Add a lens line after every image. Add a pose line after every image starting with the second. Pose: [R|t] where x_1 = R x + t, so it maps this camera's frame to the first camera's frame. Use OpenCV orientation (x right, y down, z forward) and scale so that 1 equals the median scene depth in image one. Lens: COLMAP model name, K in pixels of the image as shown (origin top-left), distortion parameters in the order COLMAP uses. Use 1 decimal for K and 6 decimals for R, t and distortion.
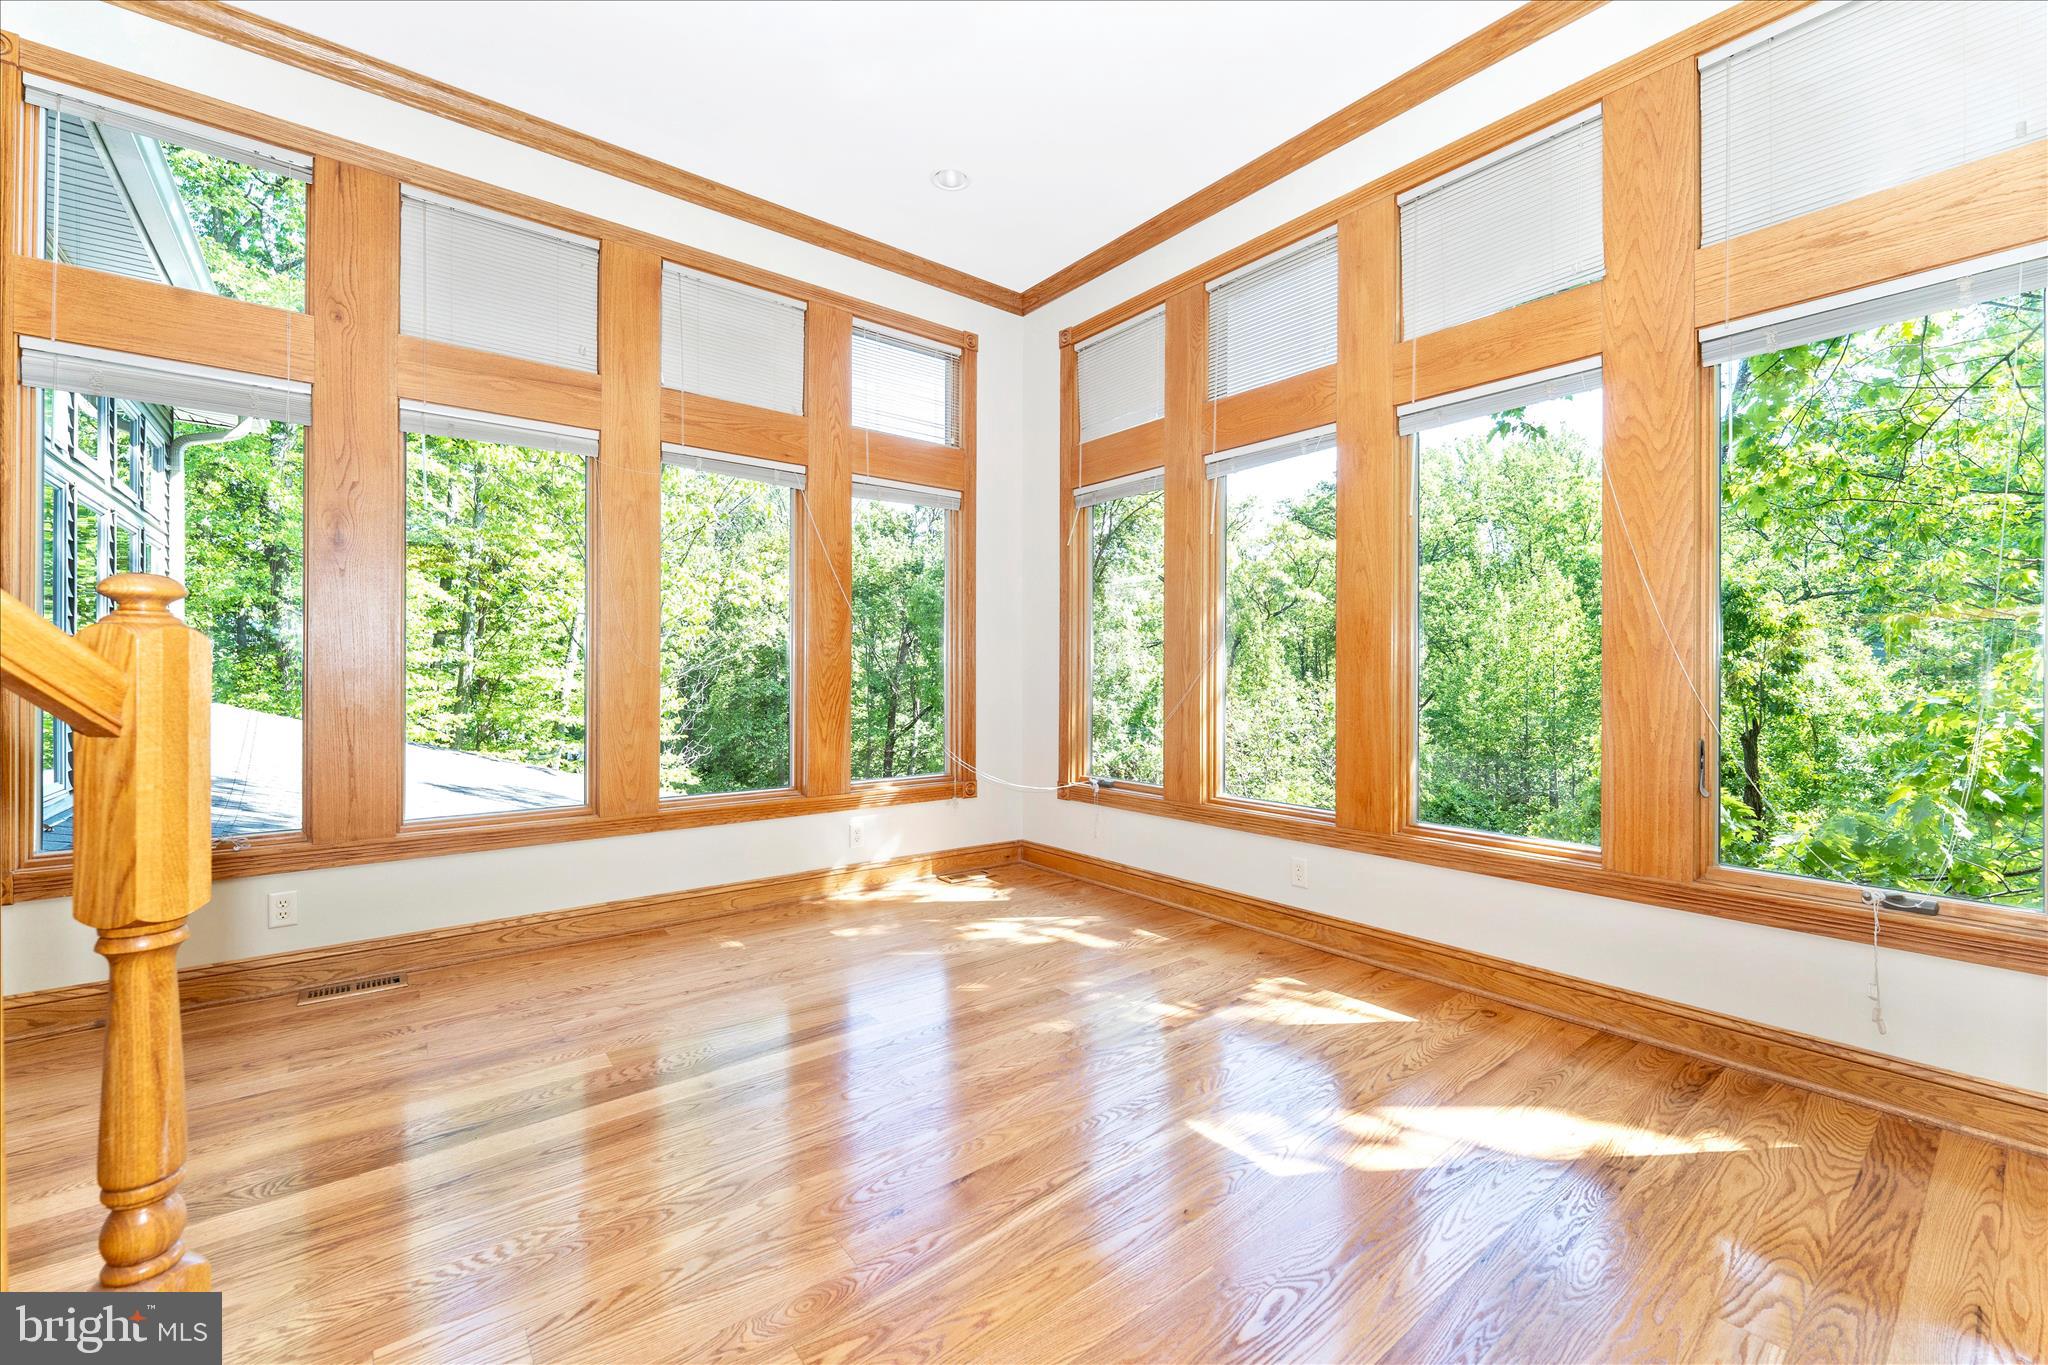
lens RADIAL K [[809.0, 0, 971.2], [0, 809.0, 678.3], [0, 0, 1]] dist [-0.002644, -0.000249]
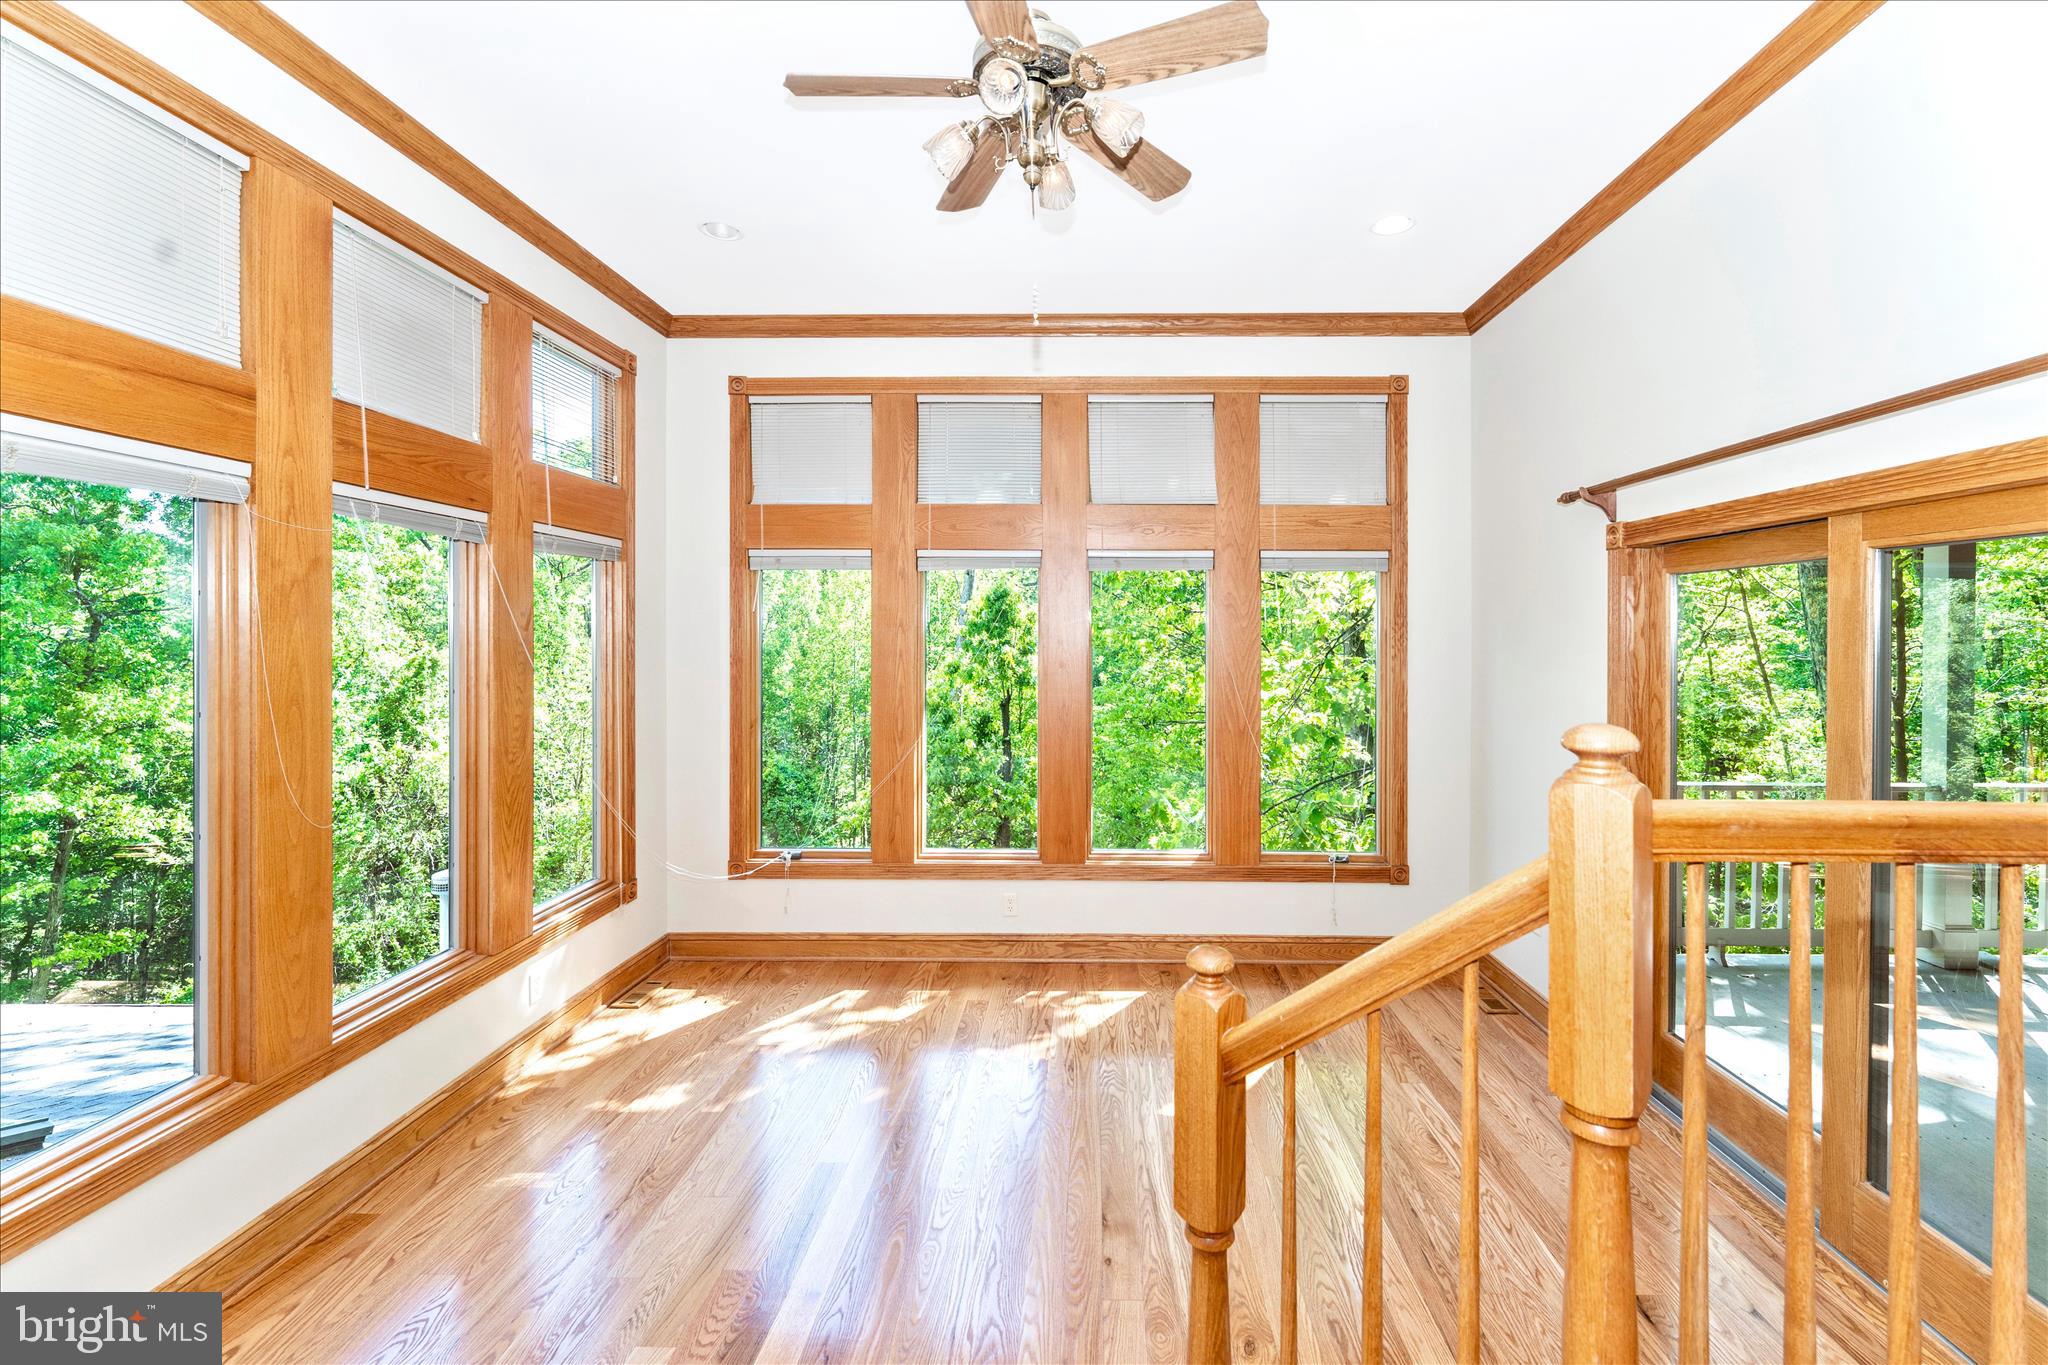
lens RADIAL K [[904.5, 0, 1058.7], [0, 904.5, 642.0], [0, 0, 1]] dist [0.003650, -0.000076]
pose [[0.621644, -0.009355, 0.783244, -0.527747], [0.007248, 0.999955, 0.006191, -0.142860], [-0.783267, 0.001829, 0.621683, 0.066476]]
